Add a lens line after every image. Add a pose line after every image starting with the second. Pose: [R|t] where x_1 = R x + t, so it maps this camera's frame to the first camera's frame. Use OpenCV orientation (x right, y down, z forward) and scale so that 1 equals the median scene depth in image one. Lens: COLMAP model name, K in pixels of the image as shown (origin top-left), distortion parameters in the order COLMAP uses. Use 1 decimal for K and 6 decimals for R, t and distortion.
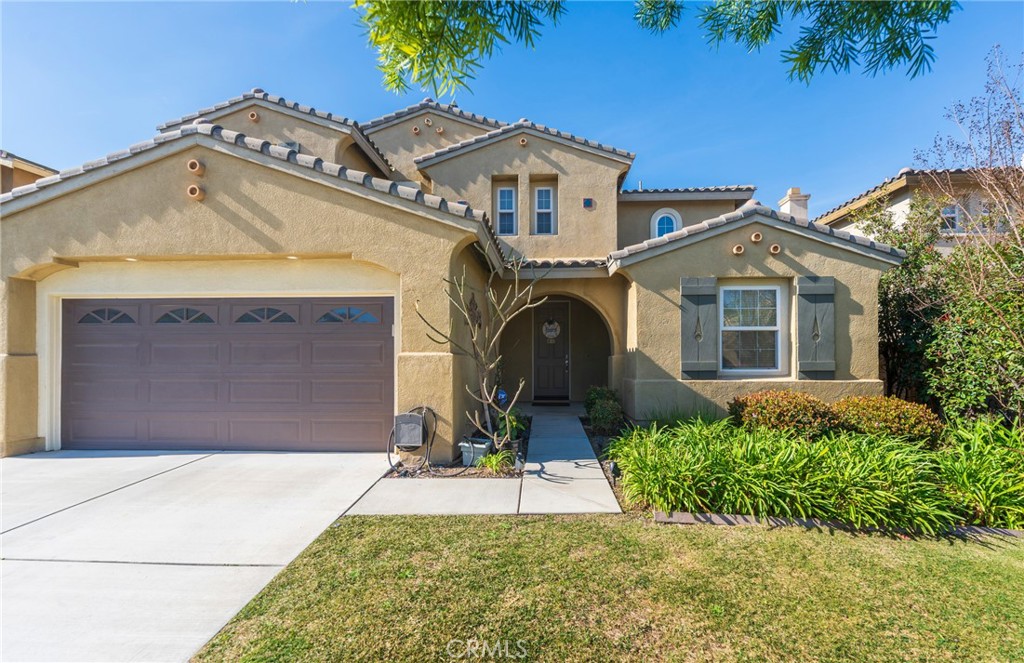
lens RADIAL K [[439.3, 0, 521.8], [0, 439.3, 351.1], [0, 0, 1]] dist [-0.001327, 0.000265]
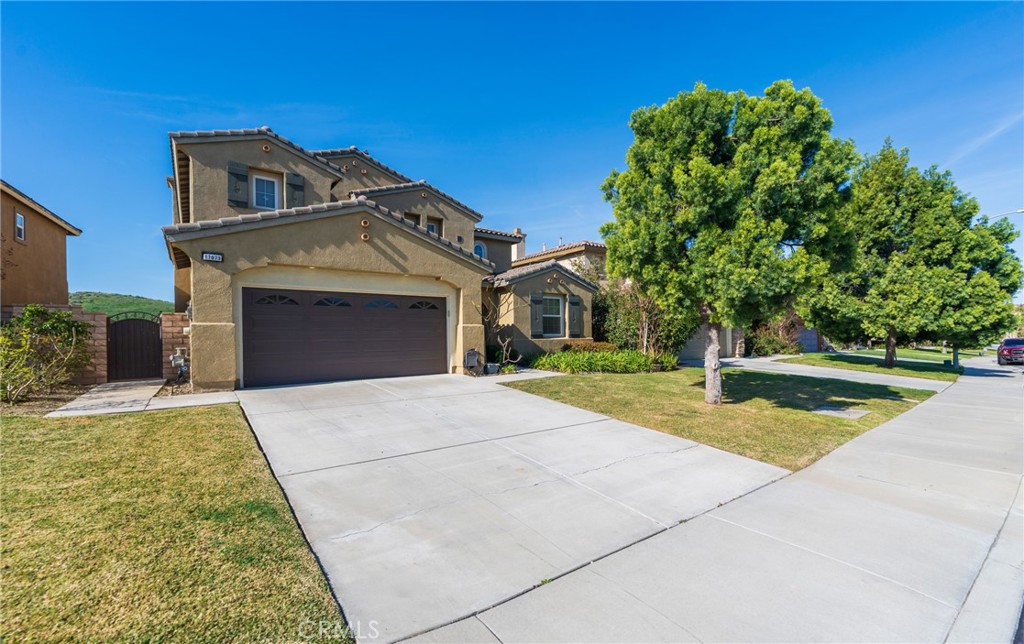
lens RADIAL K [[420.6, 0, 511.9], [0, 420.6, 330.3], [0, 0, 1]] dist [0.001540, 0.000077]
pose [[0.784614, 0.001966, 0.619982, -1.001661], [-0.000824, 0.999997, -0.002128, 0.027694], [-0.619984, 0.001158, 0.784613, -0.575441]]
